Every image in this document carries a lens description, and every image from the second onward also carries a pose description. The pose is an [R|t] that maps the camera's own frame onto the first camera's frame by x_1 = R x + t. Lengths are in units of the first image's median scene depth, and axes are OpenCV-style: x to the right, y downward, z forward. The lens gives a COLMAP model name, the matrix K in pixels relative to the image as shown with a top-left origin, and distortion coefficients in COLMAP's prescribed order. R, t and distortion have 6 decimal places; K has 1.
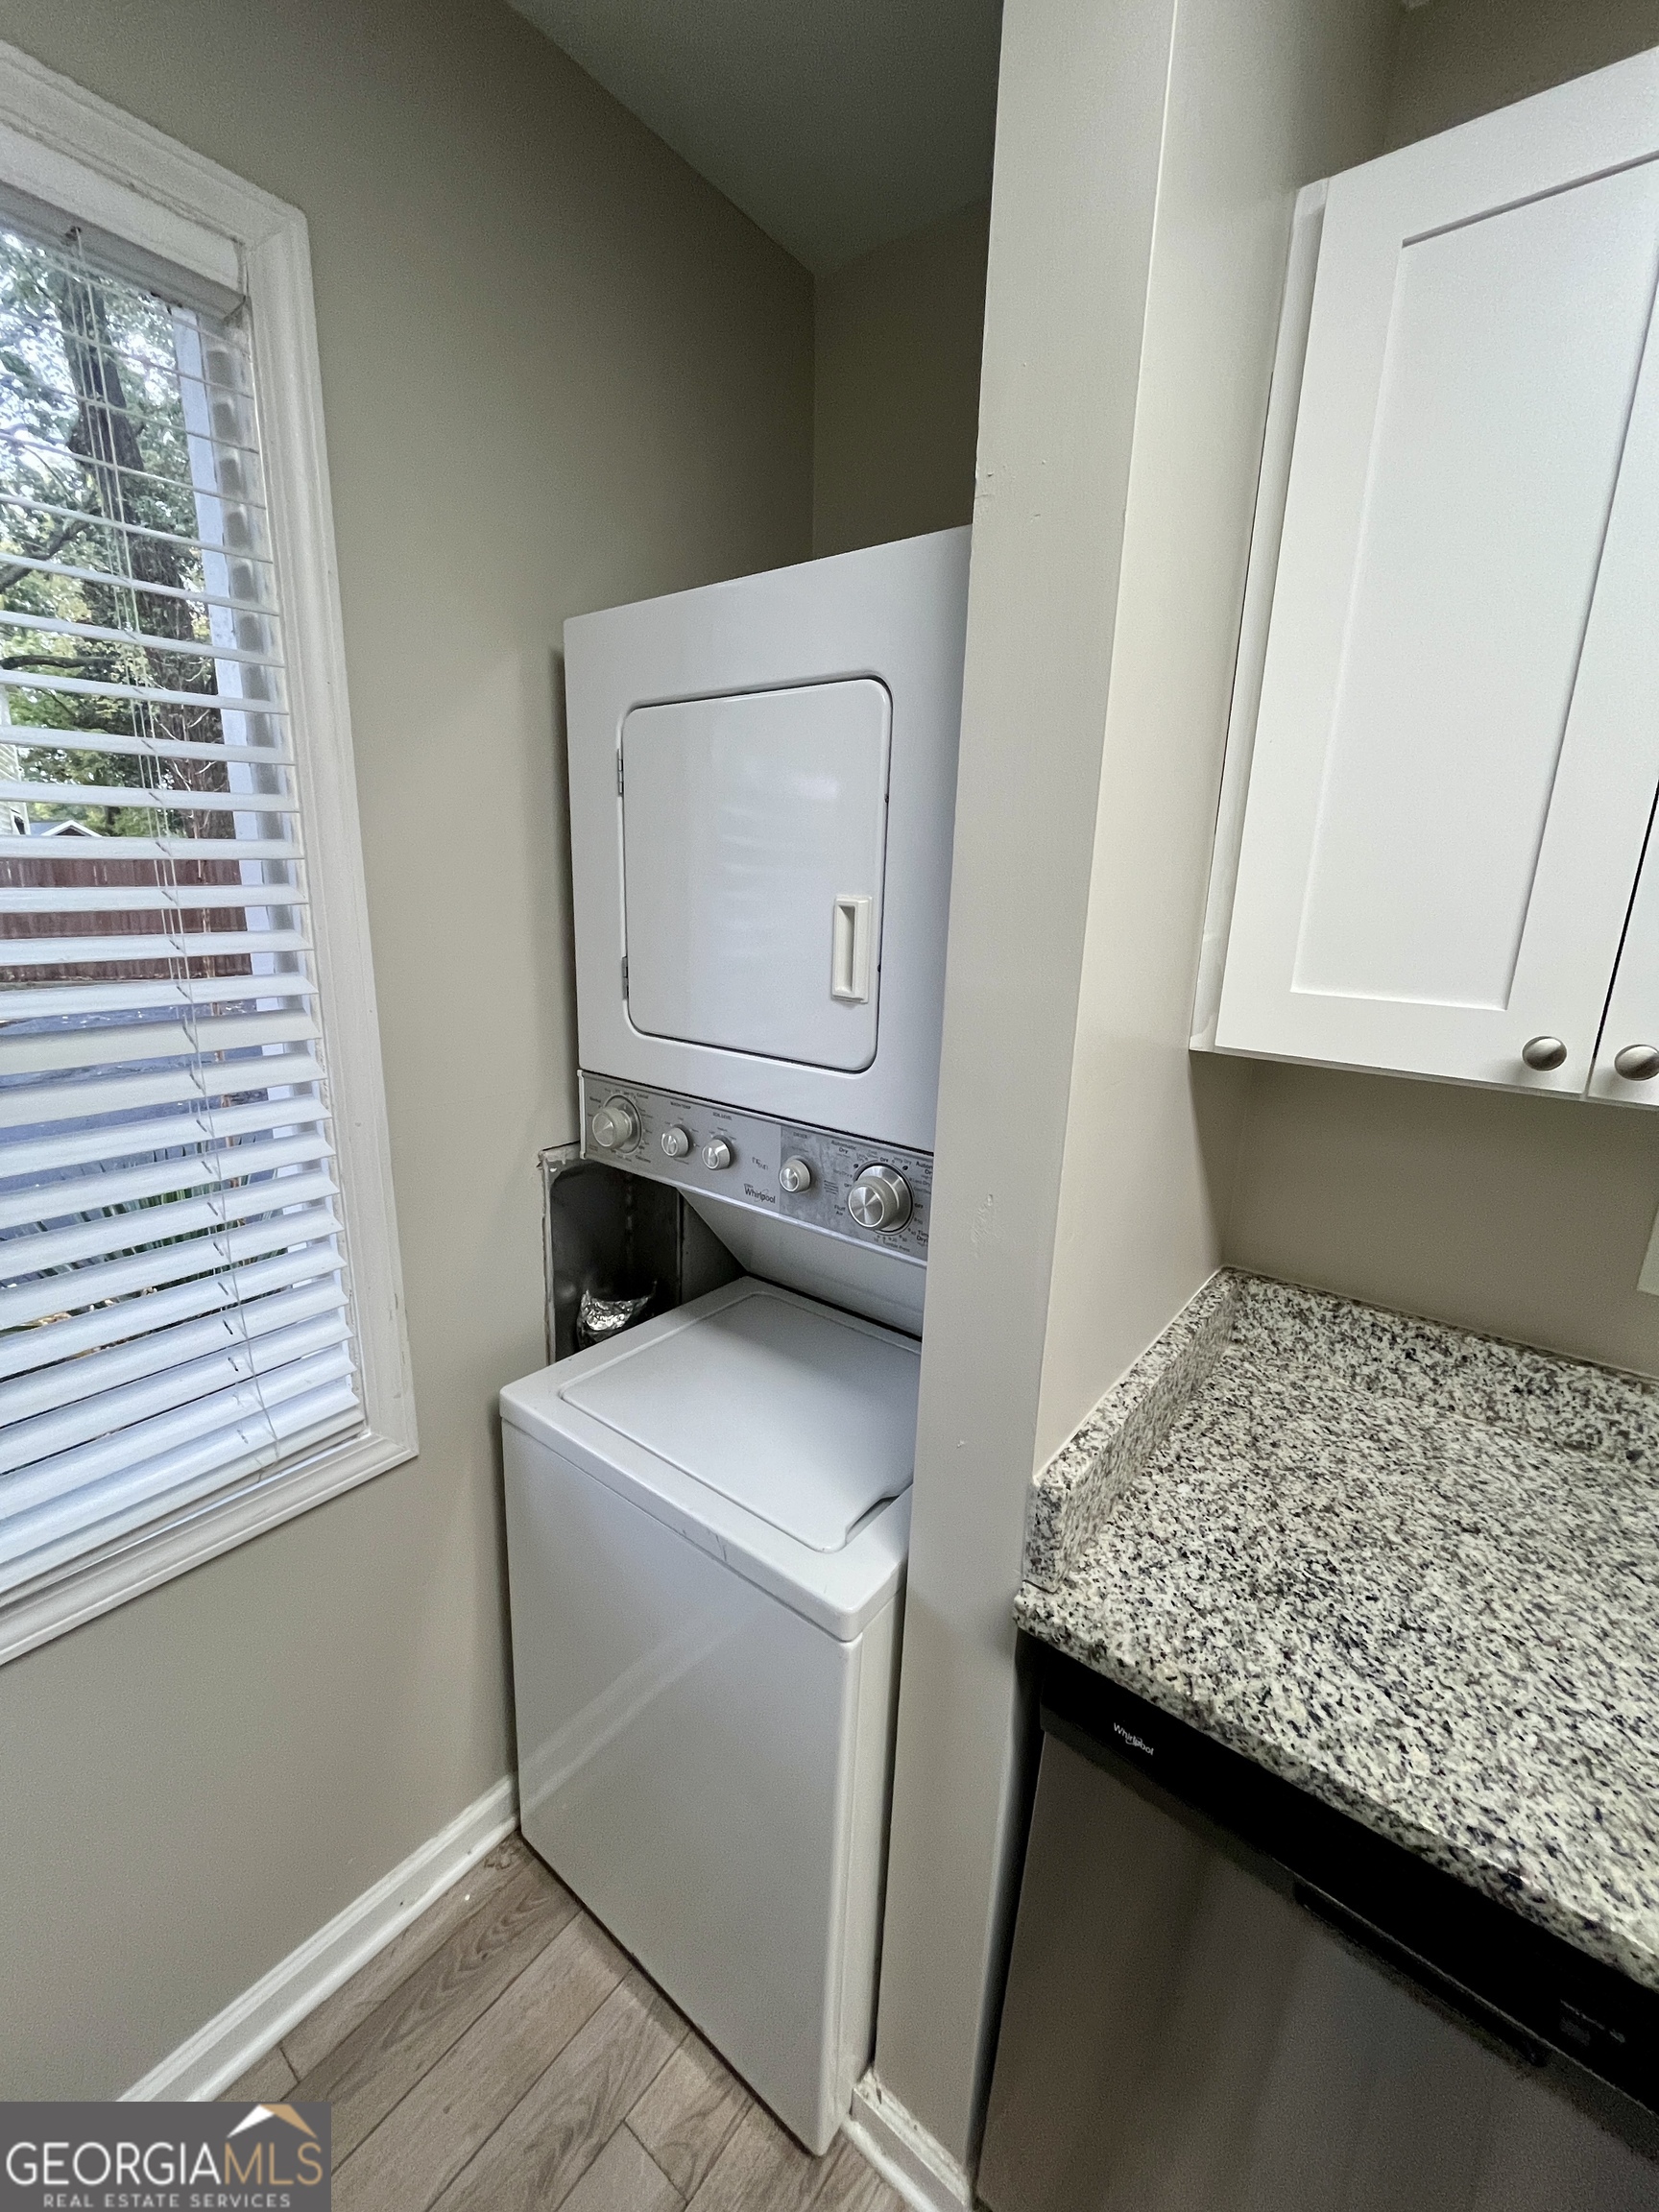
lens RADIAL K [[887.9, 0, 829.5], [0, 887.9, 1106.0], [0, 0, 1]] dist [-0.004279, 0.000089]
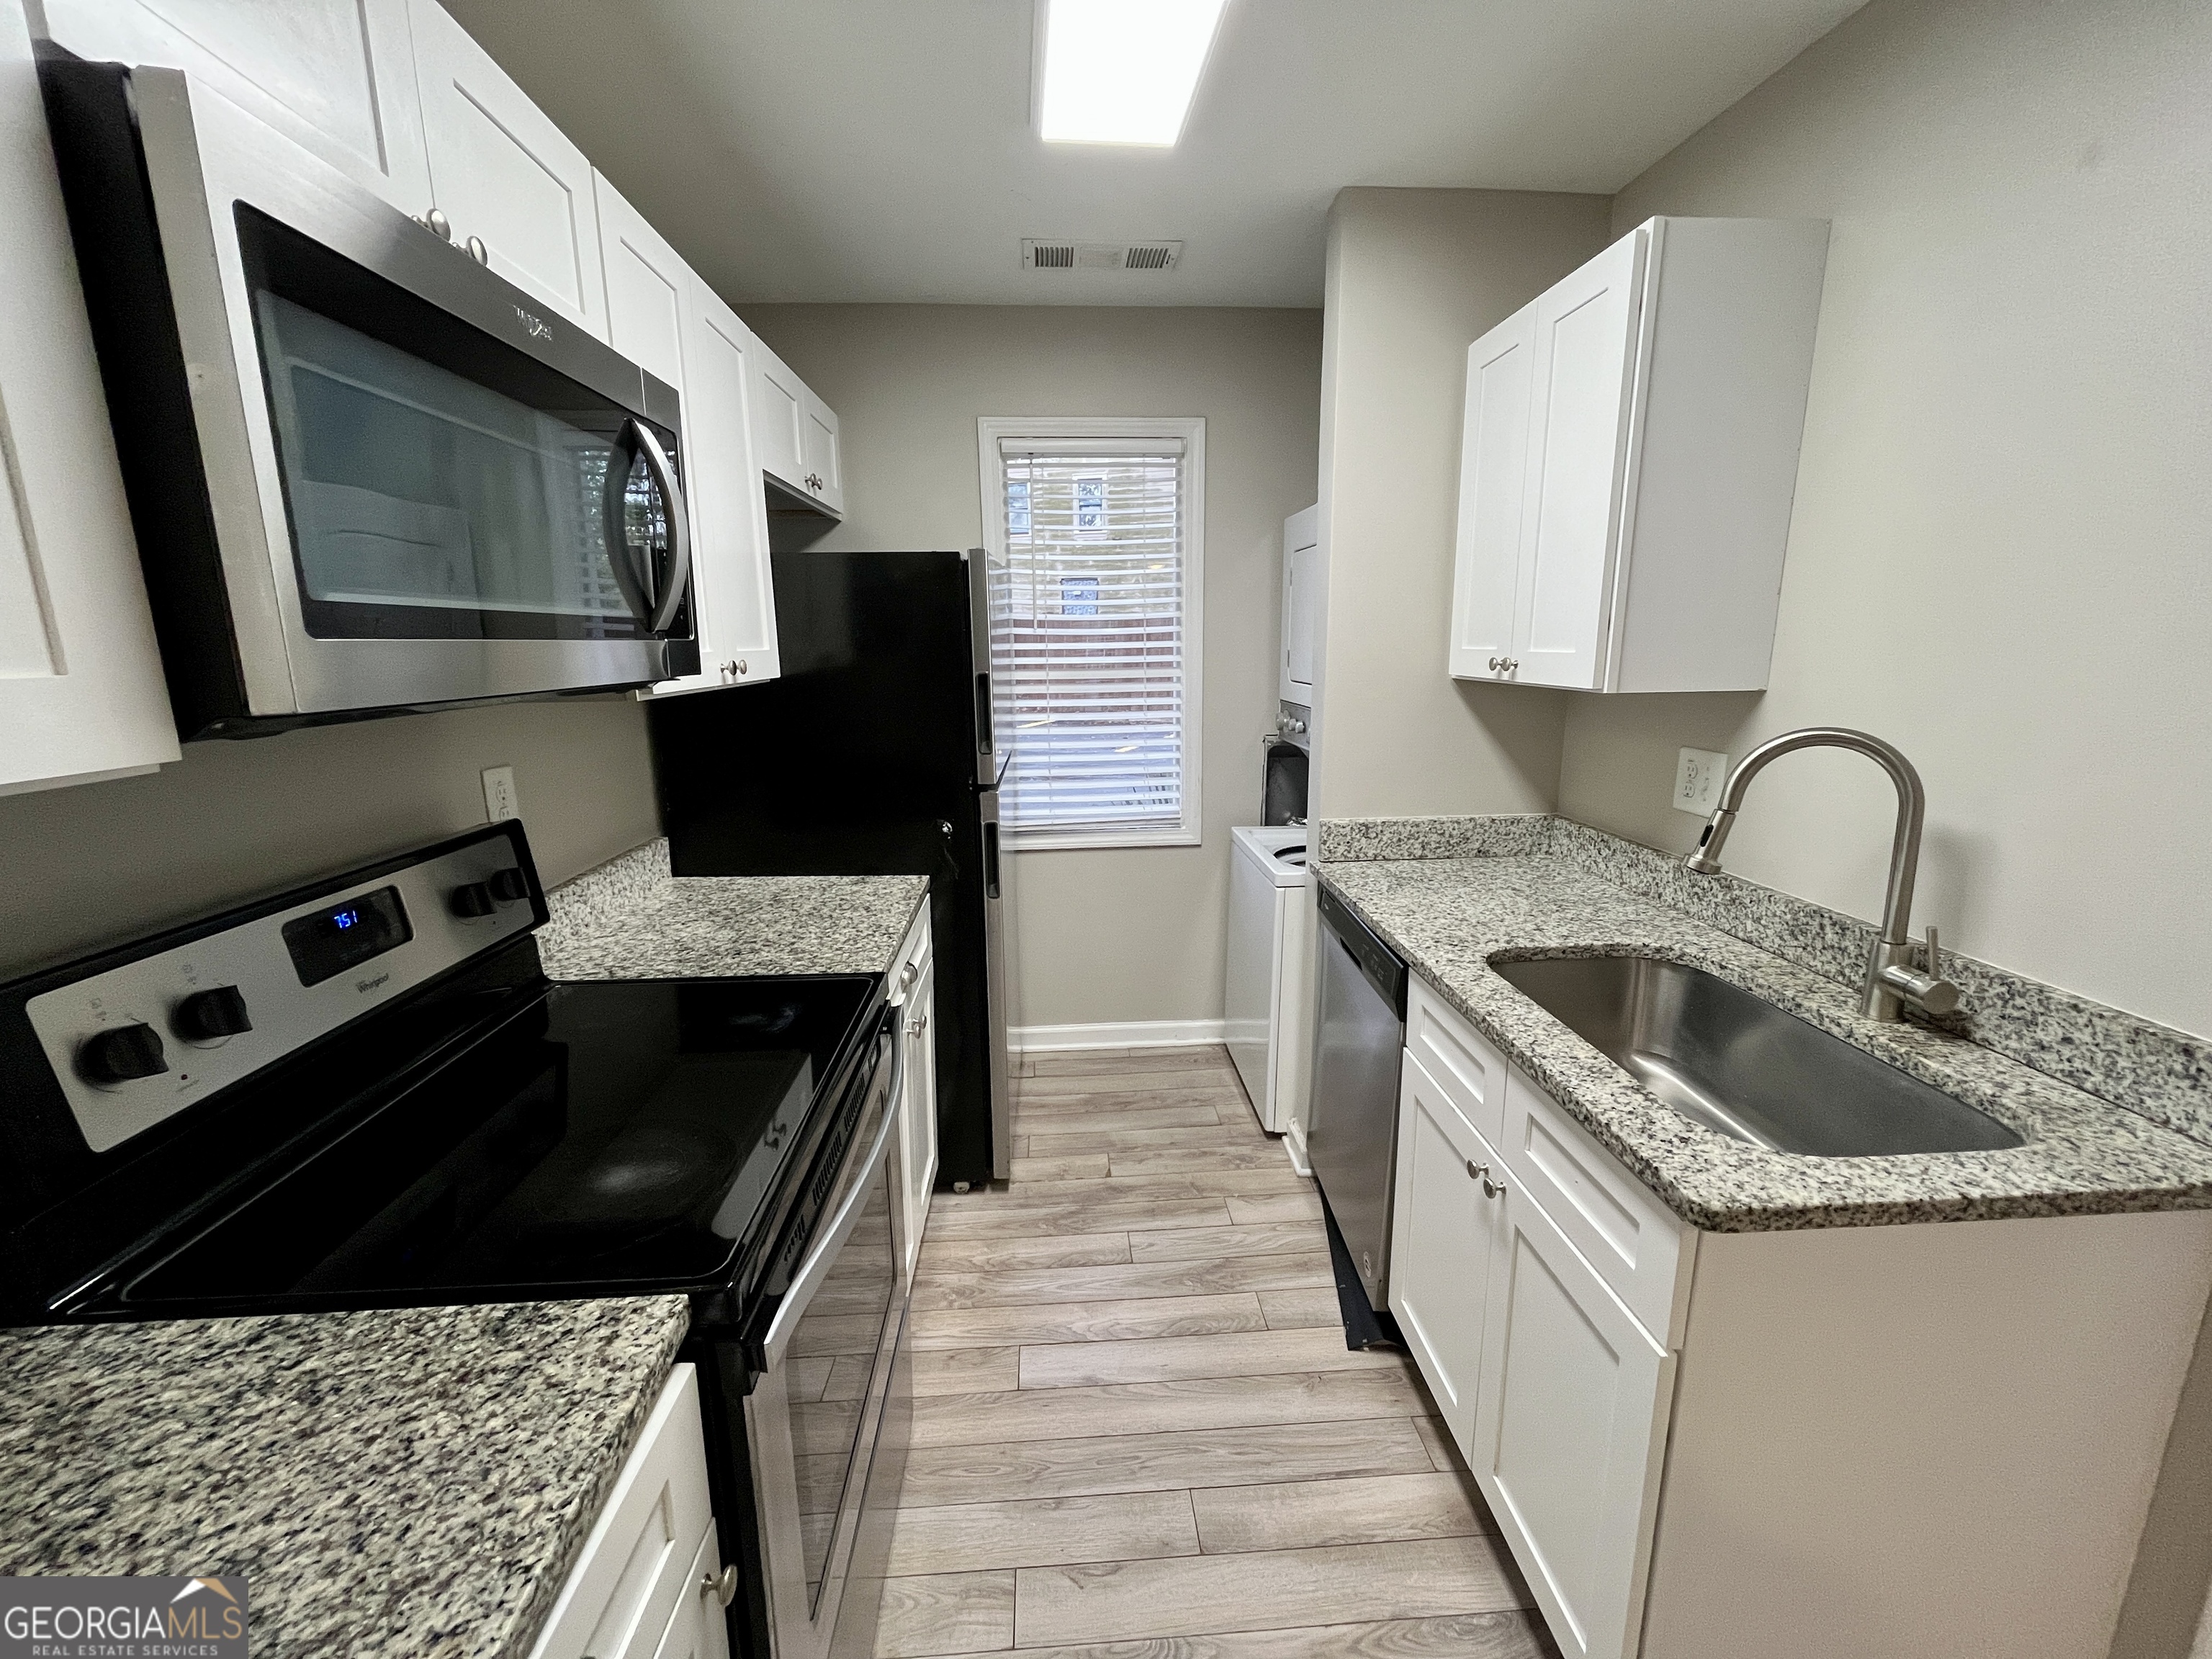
lens RADIAL K [[887.9, 0, 1101.5], [0, 887.9, 828.6], [0, 0, 1]] dist [-0.004279, 0.000089]
pose [[0.660699, 0.123244, -0.740464, 2.407402], [-0.152980, 0.987835, 0.027917, 0.614846], [0.734897, 0.094832, 0.671516, -1.825235]]
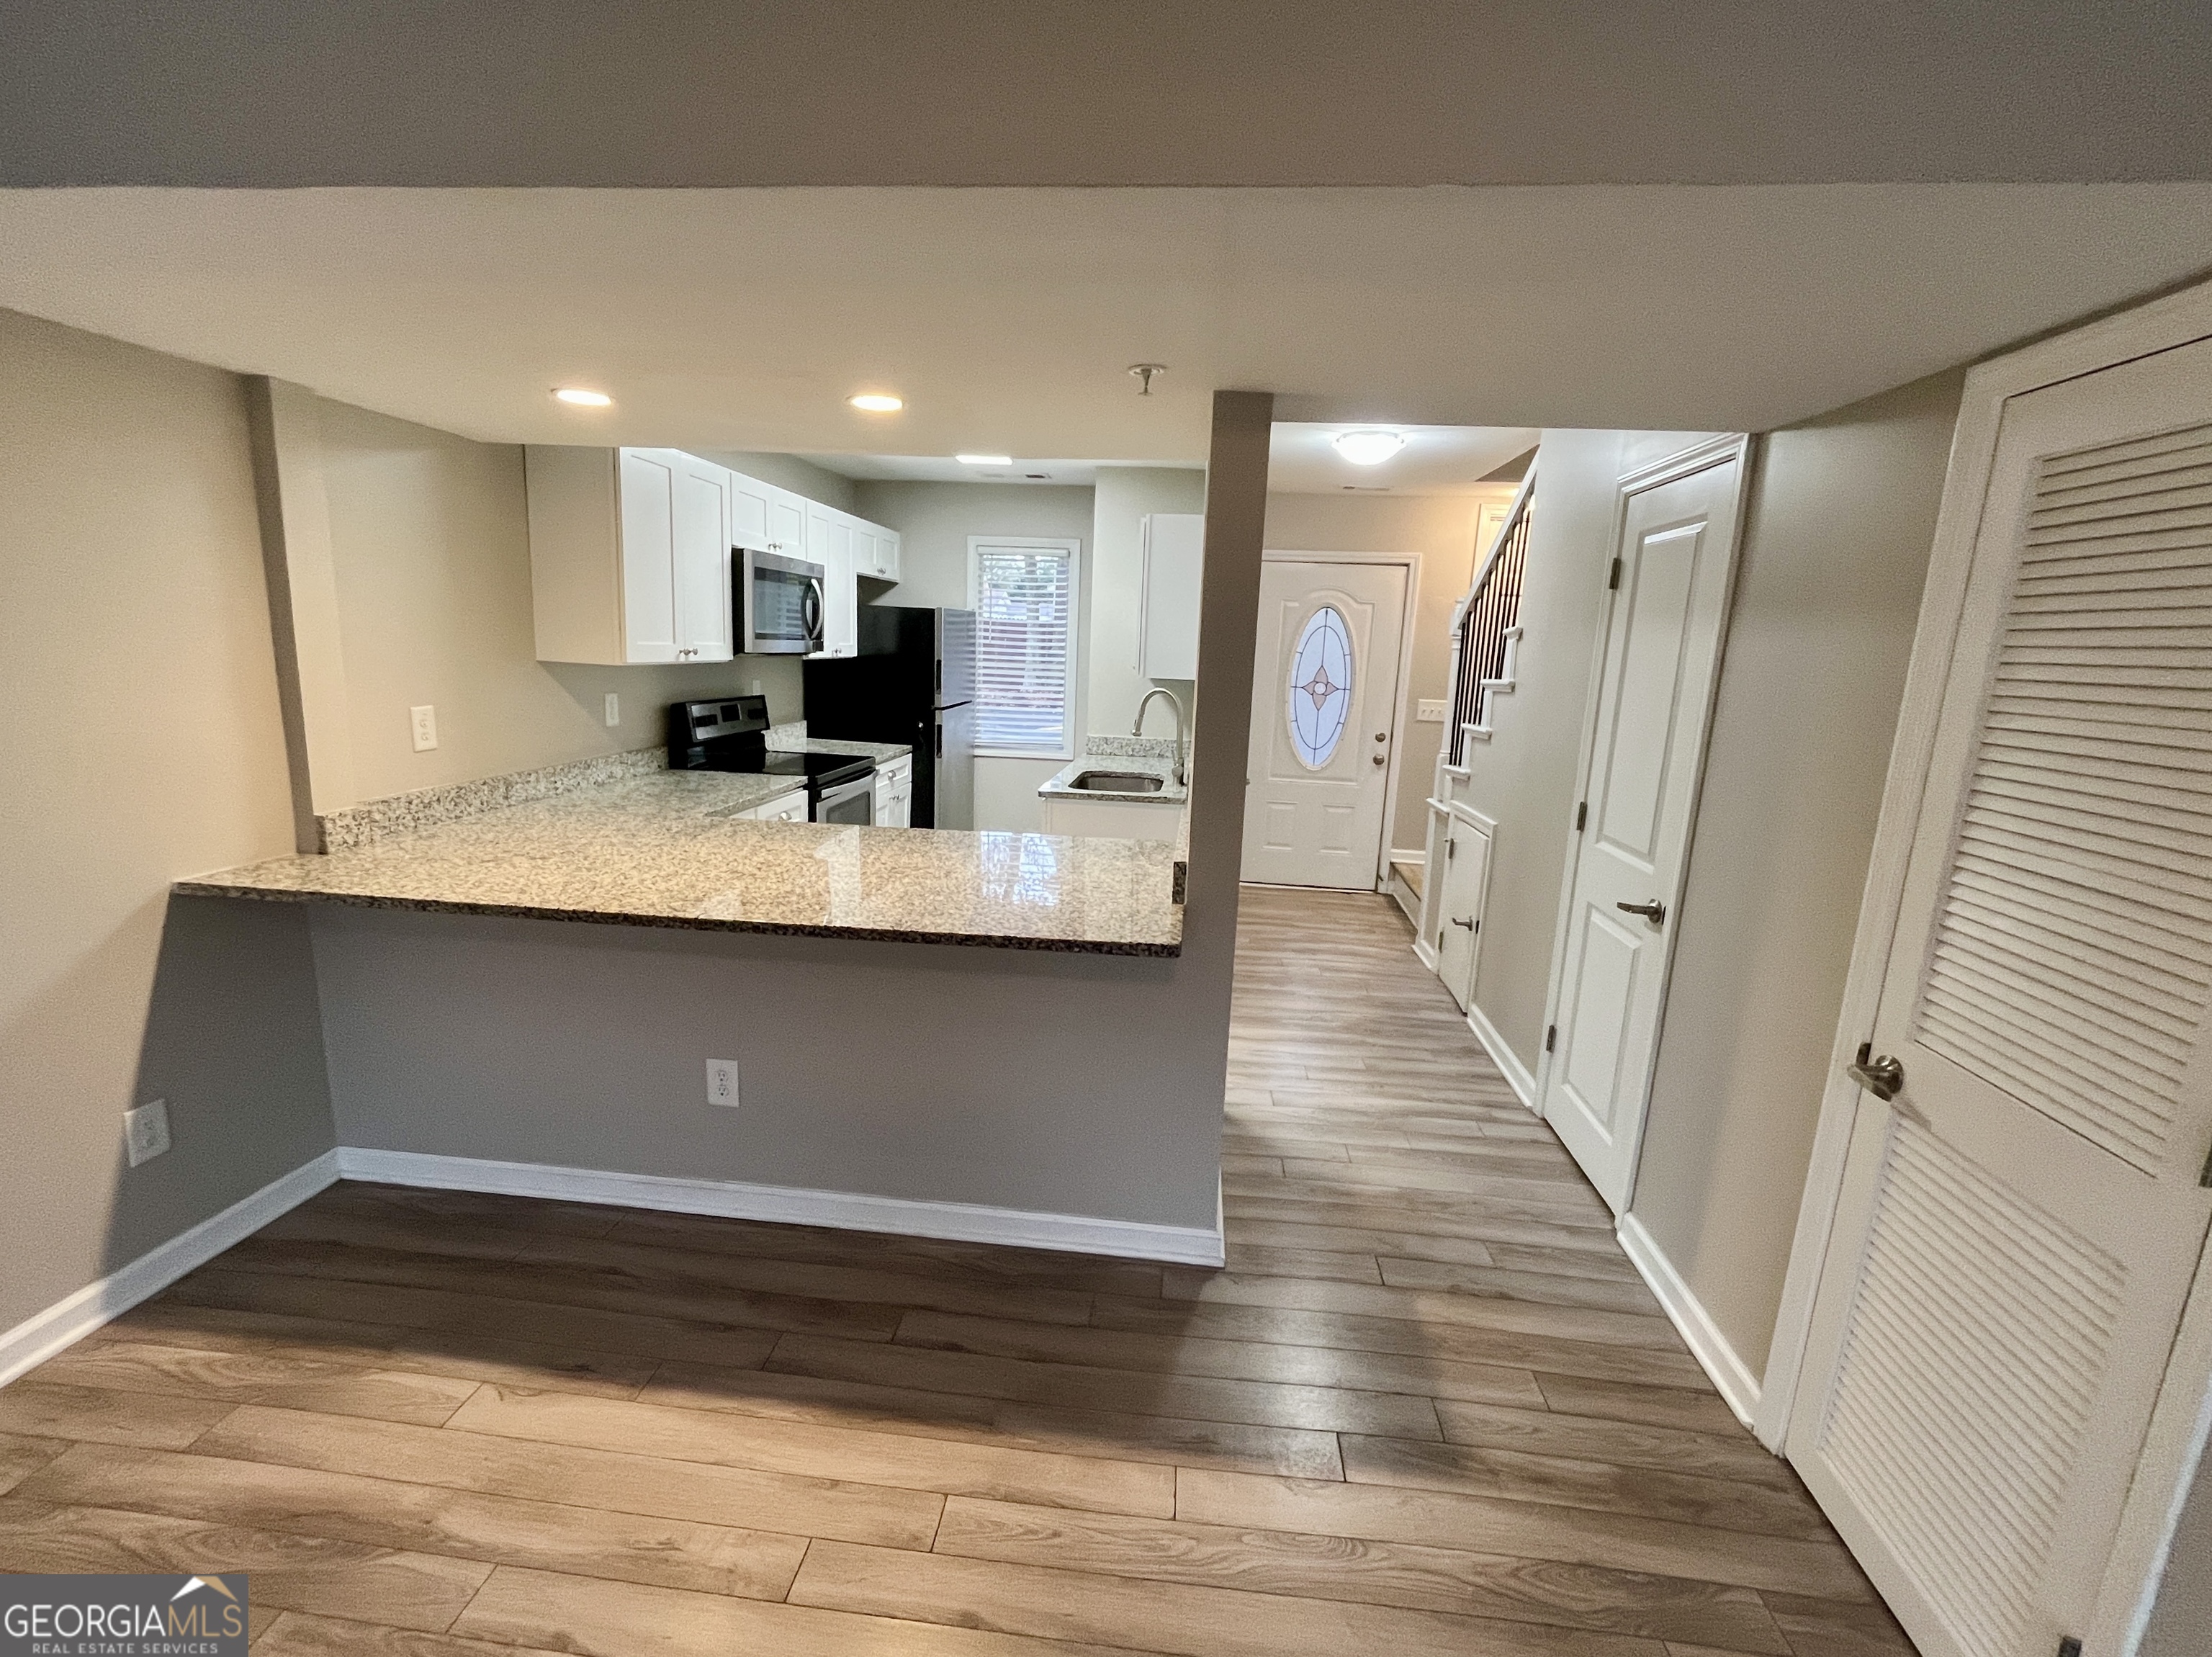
lens RADIAL K [[966.7, 0, 1106.0], [0, 966.7, 828.5], [0, 0, 1]] dist [-0.000444, -0.000018]
pose [[0.539462, 0.156743, -0.827292, 7.757700], [-0.230271, 0.972529, 0.034105, 1.029554], [0.809911, 0.172103, 0.560735, -3.333328]]
